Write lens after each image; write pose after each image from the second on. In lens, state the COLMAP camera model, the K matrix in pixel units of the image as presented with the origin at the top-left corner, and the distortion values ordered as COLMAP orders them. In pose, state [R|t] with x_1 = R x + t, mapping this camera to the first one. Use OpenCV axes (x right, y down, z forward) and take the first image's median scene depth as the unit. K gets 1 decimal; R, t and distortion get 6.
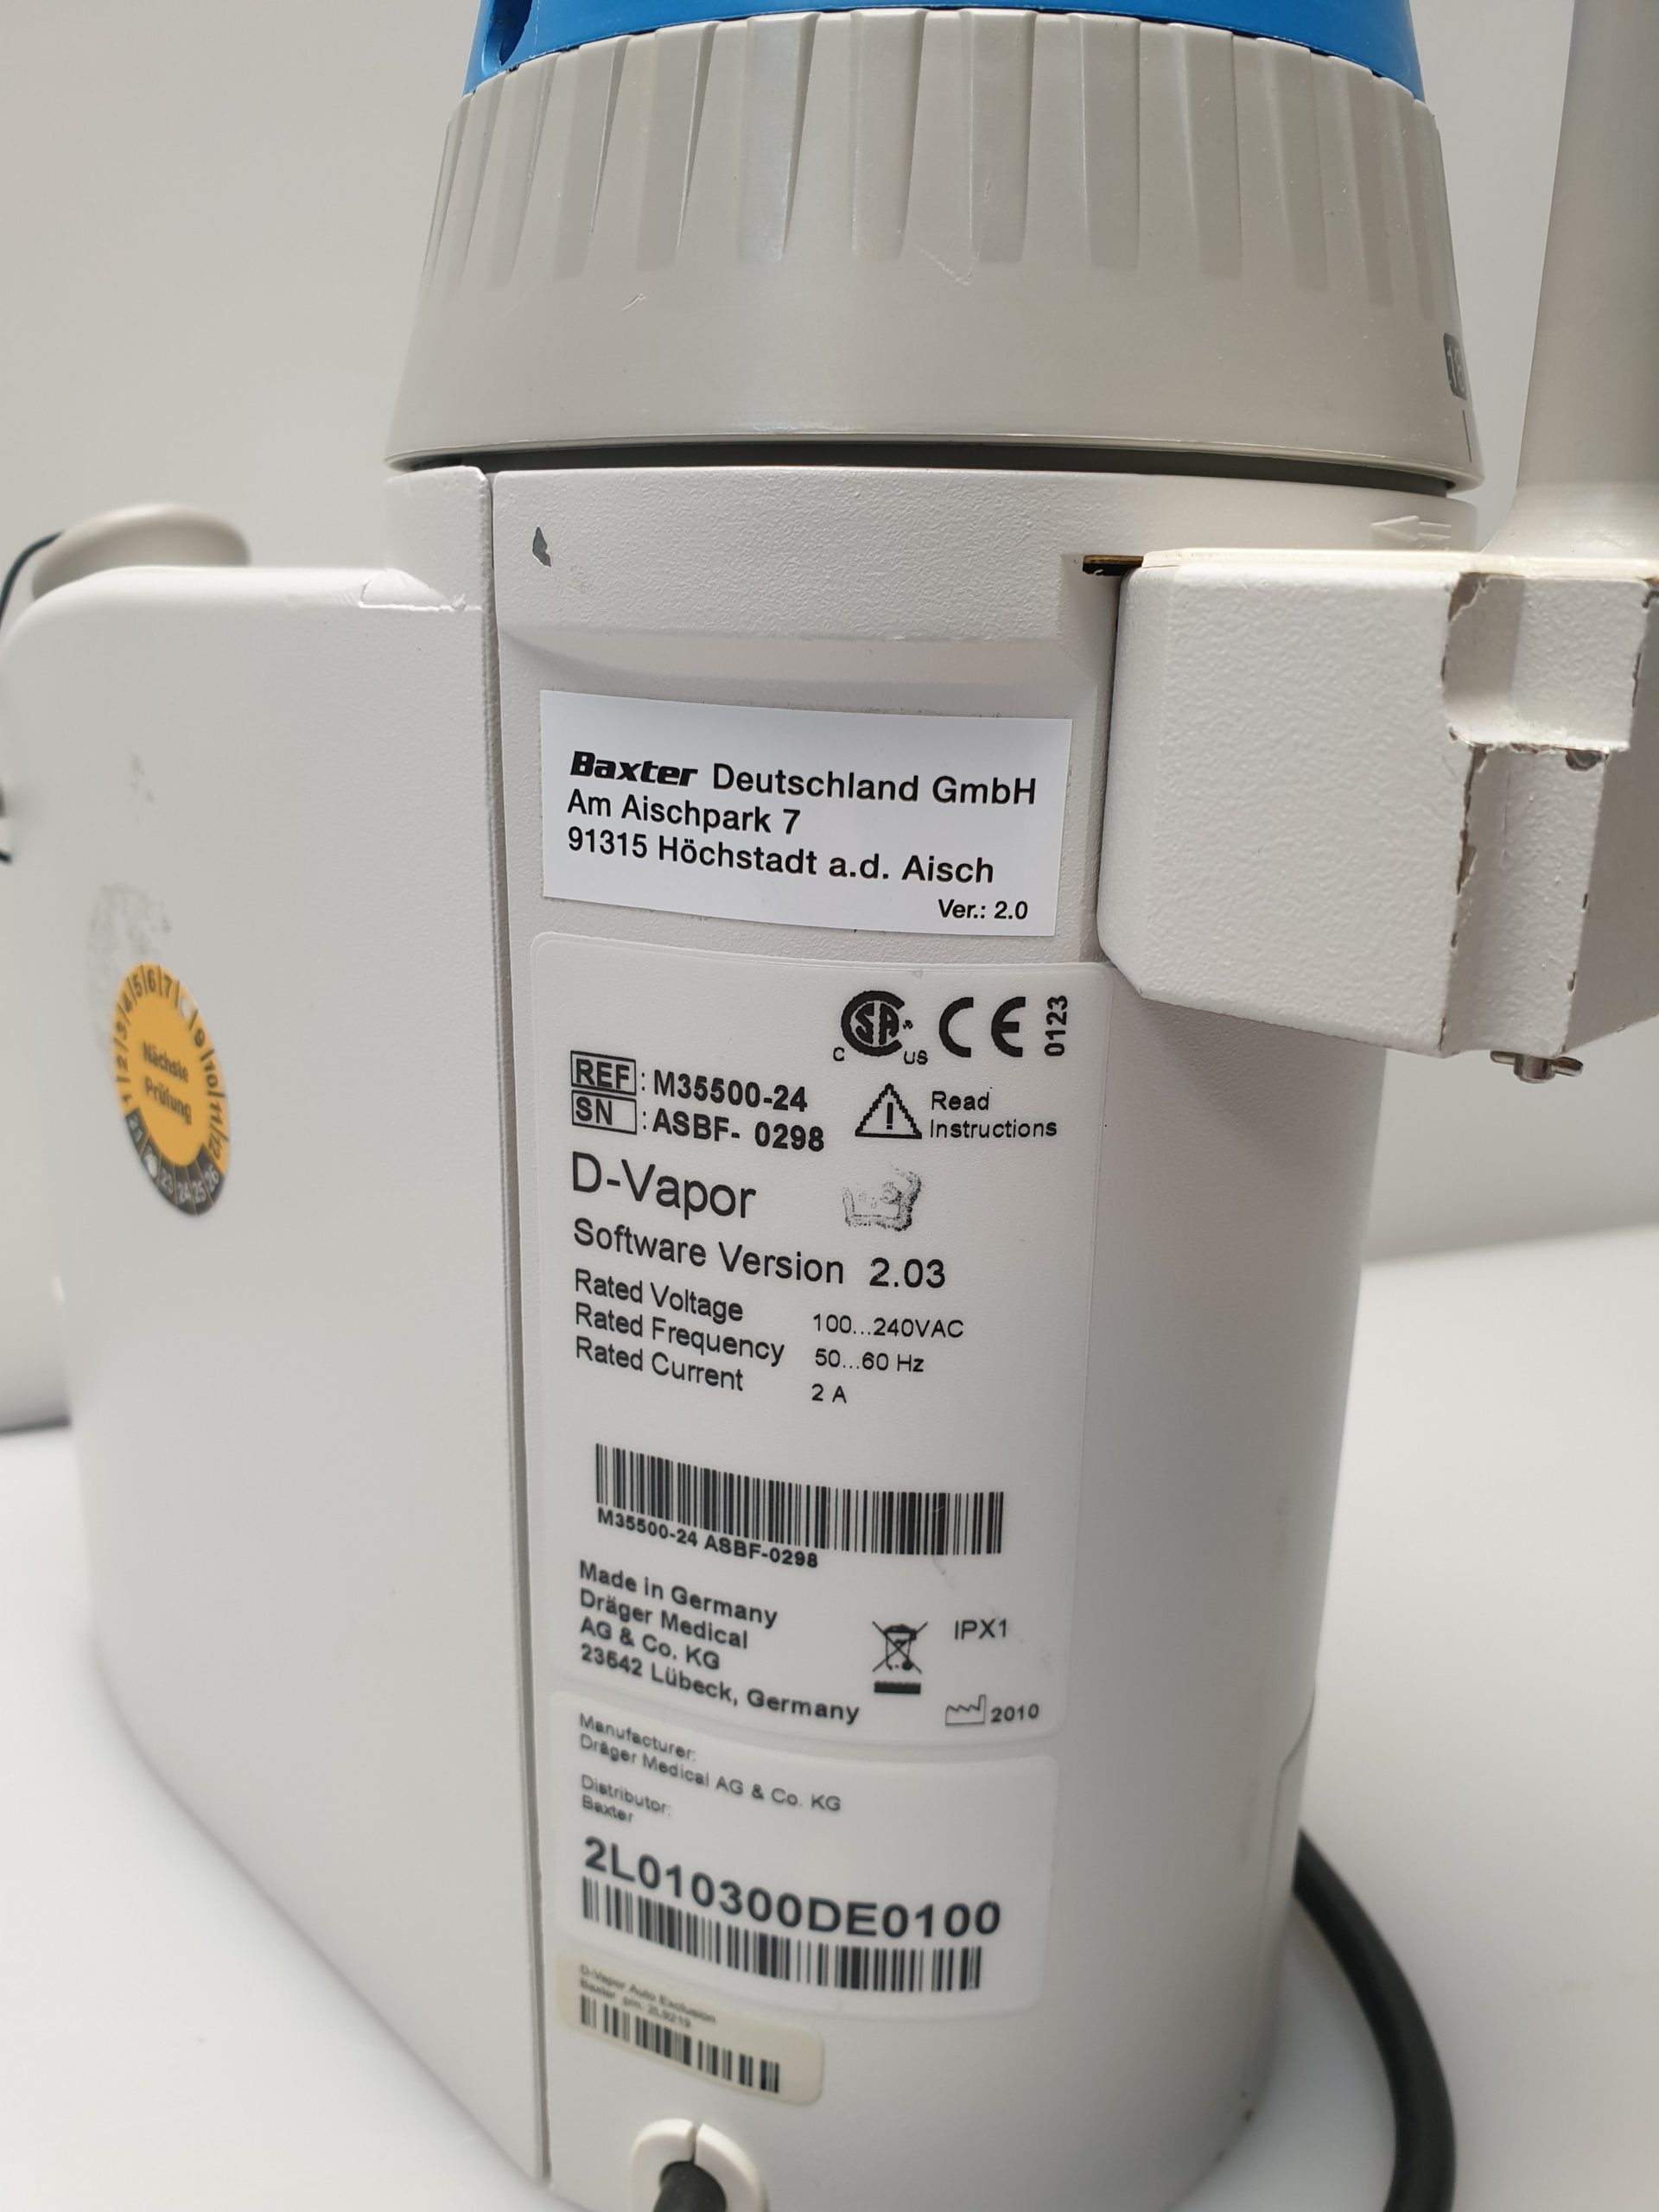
lens RADIAL K [[1761.7, 0, 829.5], [0, 1761.7, 1106.0], [0, 0, 1]] dist [0.150109, -0.469027]
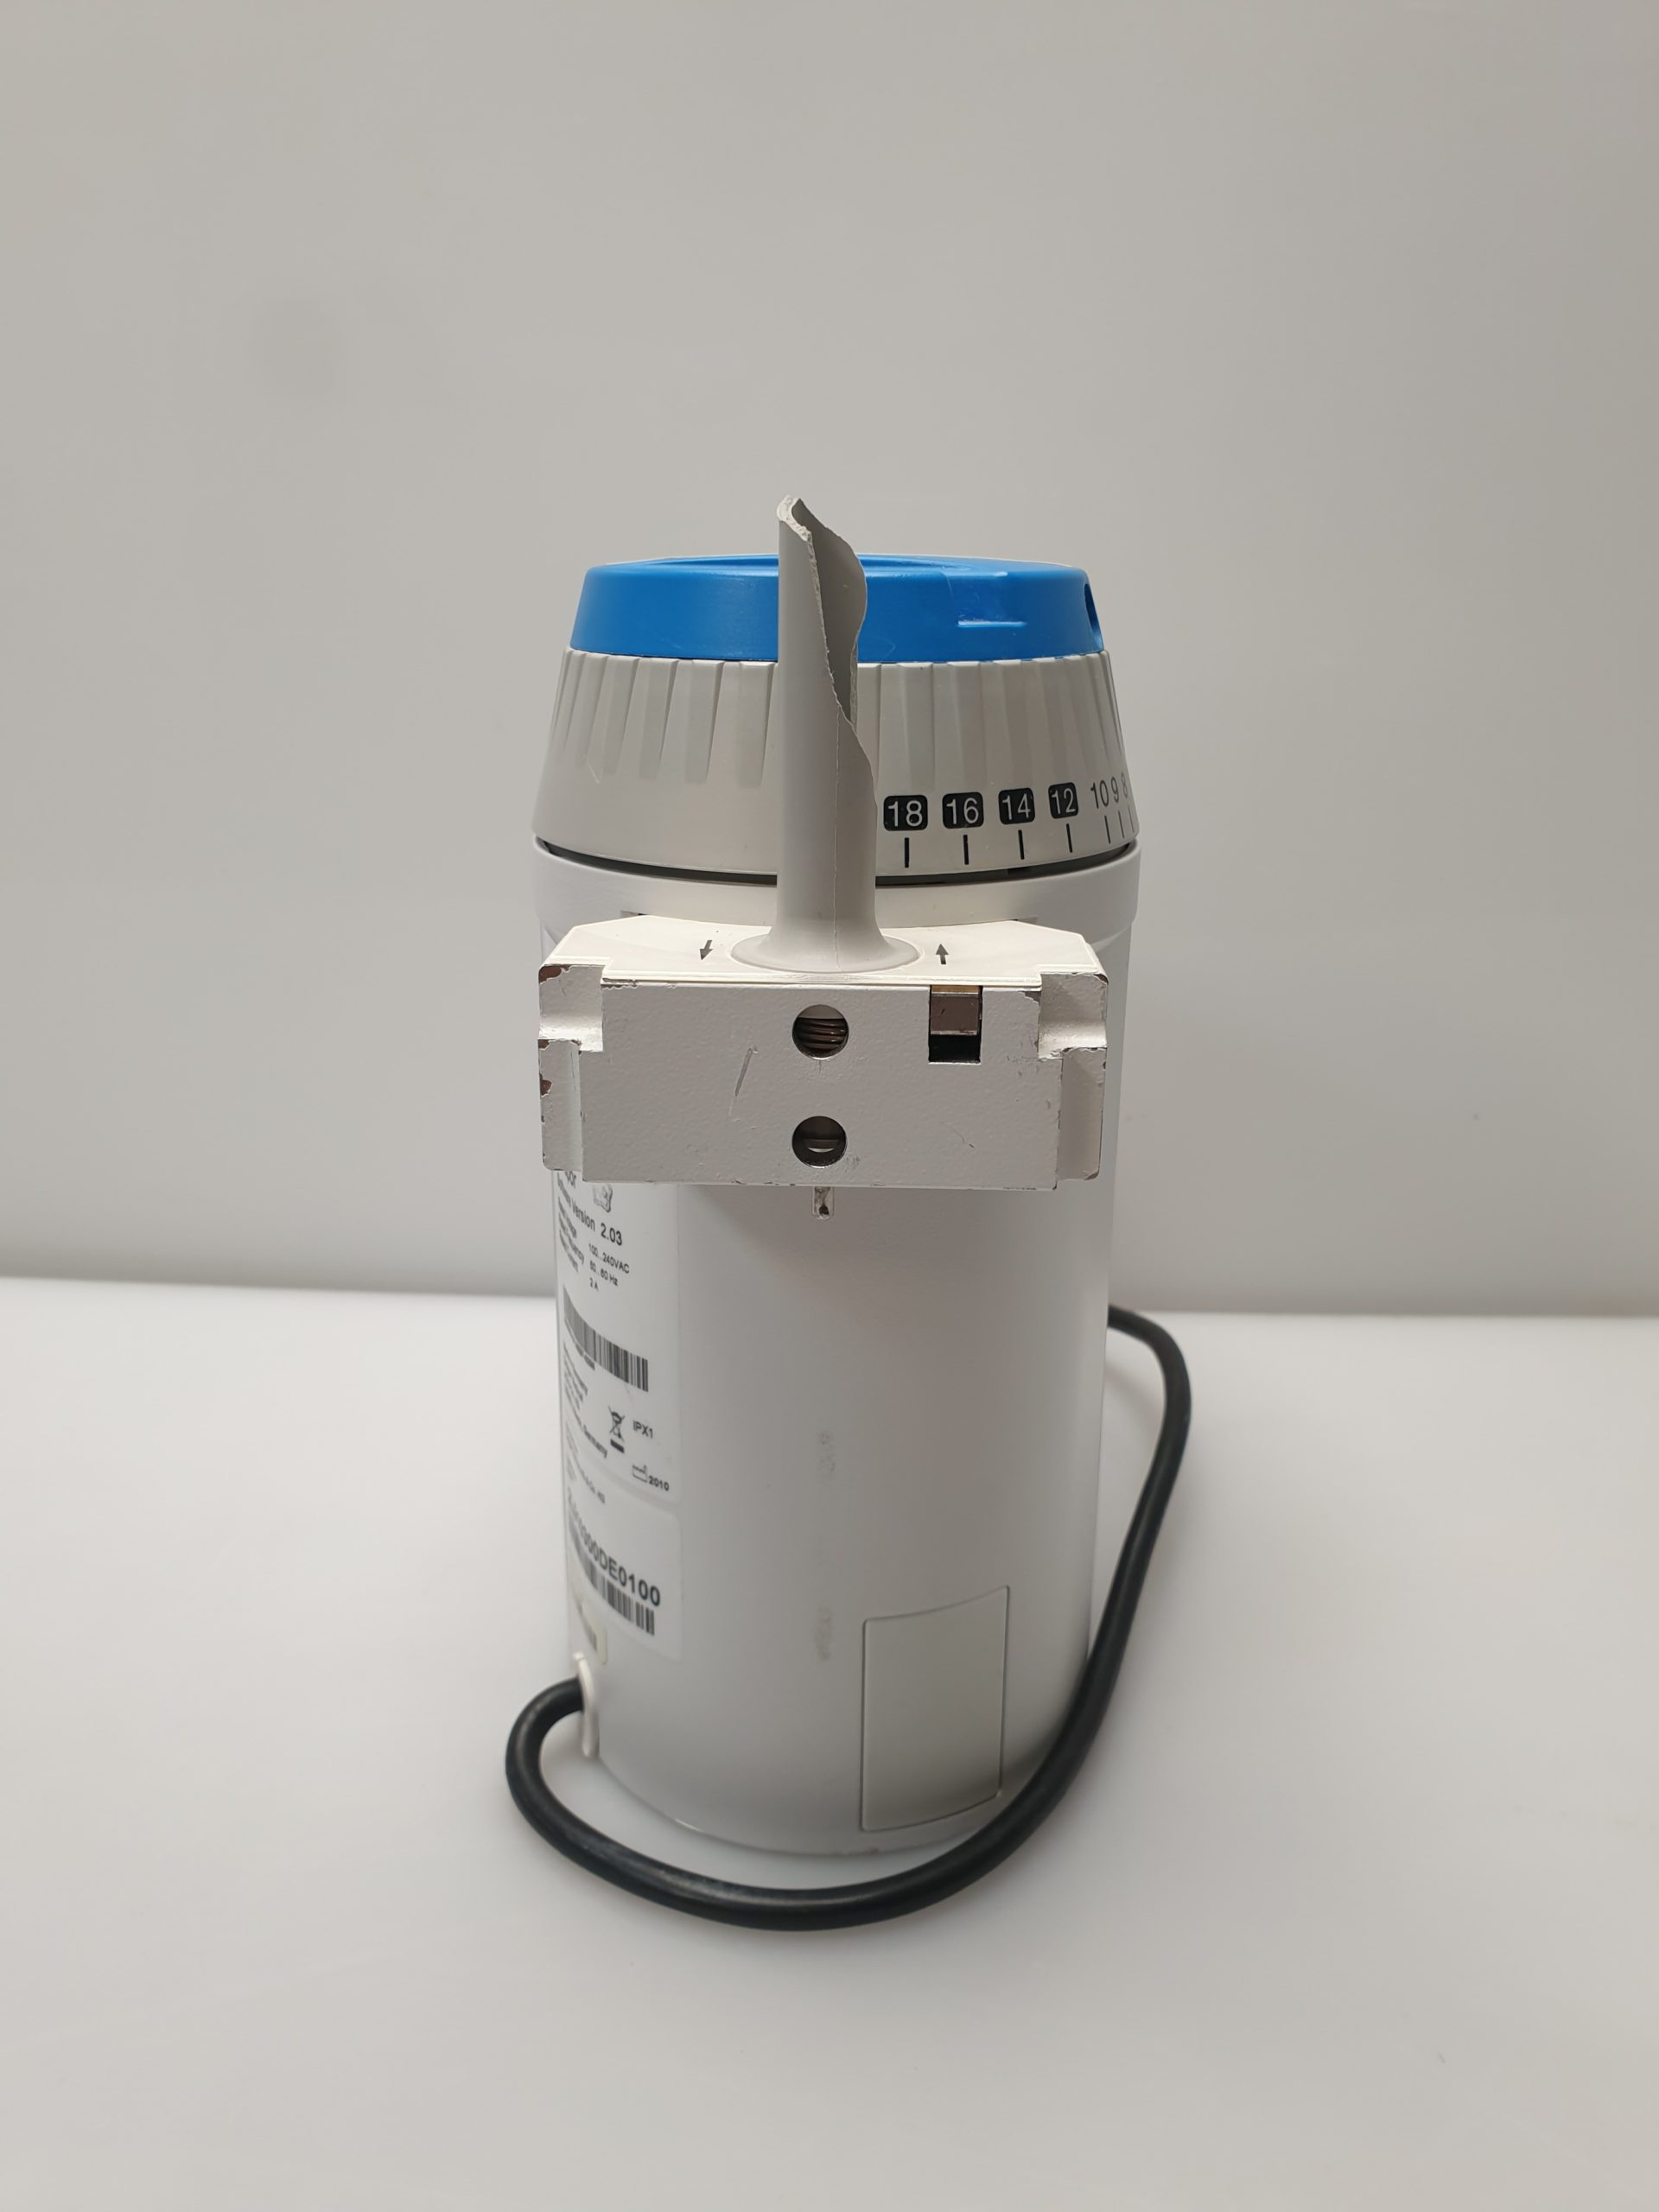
lens RADIAL K [[1761.7, 0, 829.5], [0, 1761.7, 1106.0], [0, 0, 1]] dist [0.150109, -0.469027]
pose [[0.633111, 0.182681, -0.752196, 1.689454], [-0.217805, 0.974533, 0.053355, -0.212933], [0.742787, 0.130052, 0.656776, -0.189877]]
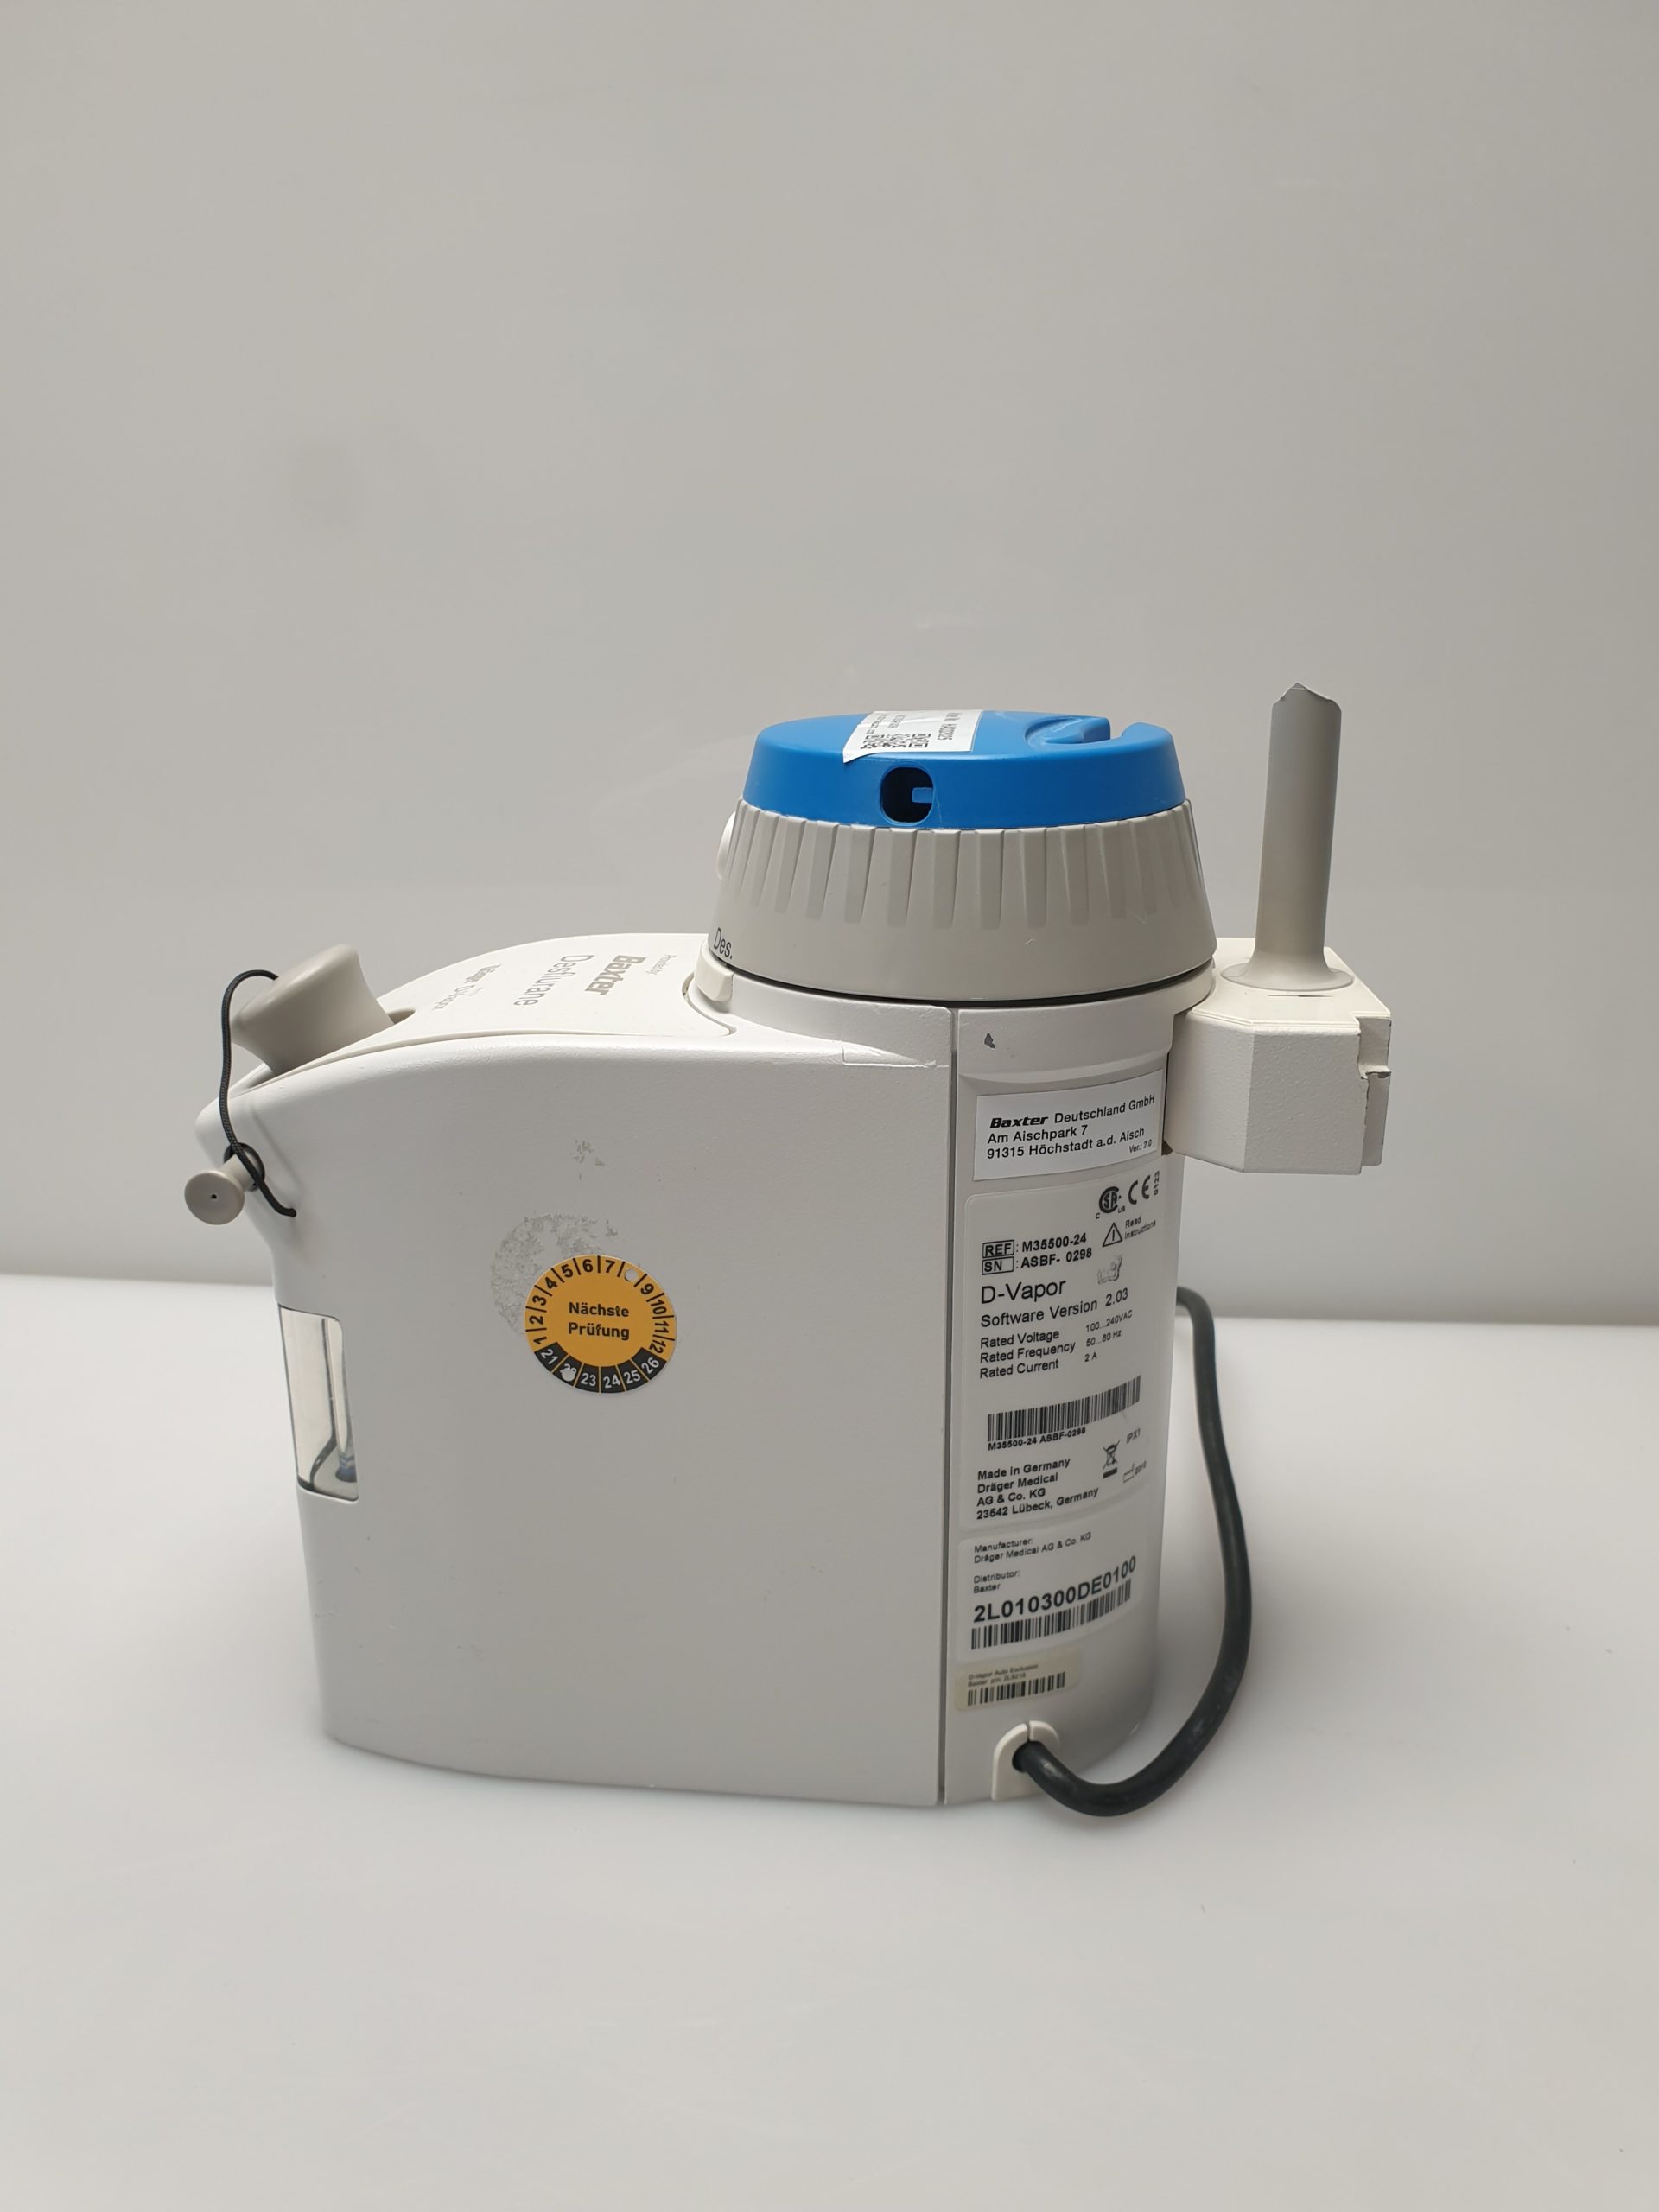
lens RADIAL K [[1761.7, 0, 829.5], [0, 1761.7, 1106.0], [0, 0, 1]] dist [0.150109, -0.469027]
pose [[0.778559, -0.217422, 0.588706, -1.563727], [0.200807, 0.975058, 0.094544, -0.447741], [-0.594578, 0.044608, 0.802800, -0.682926]]
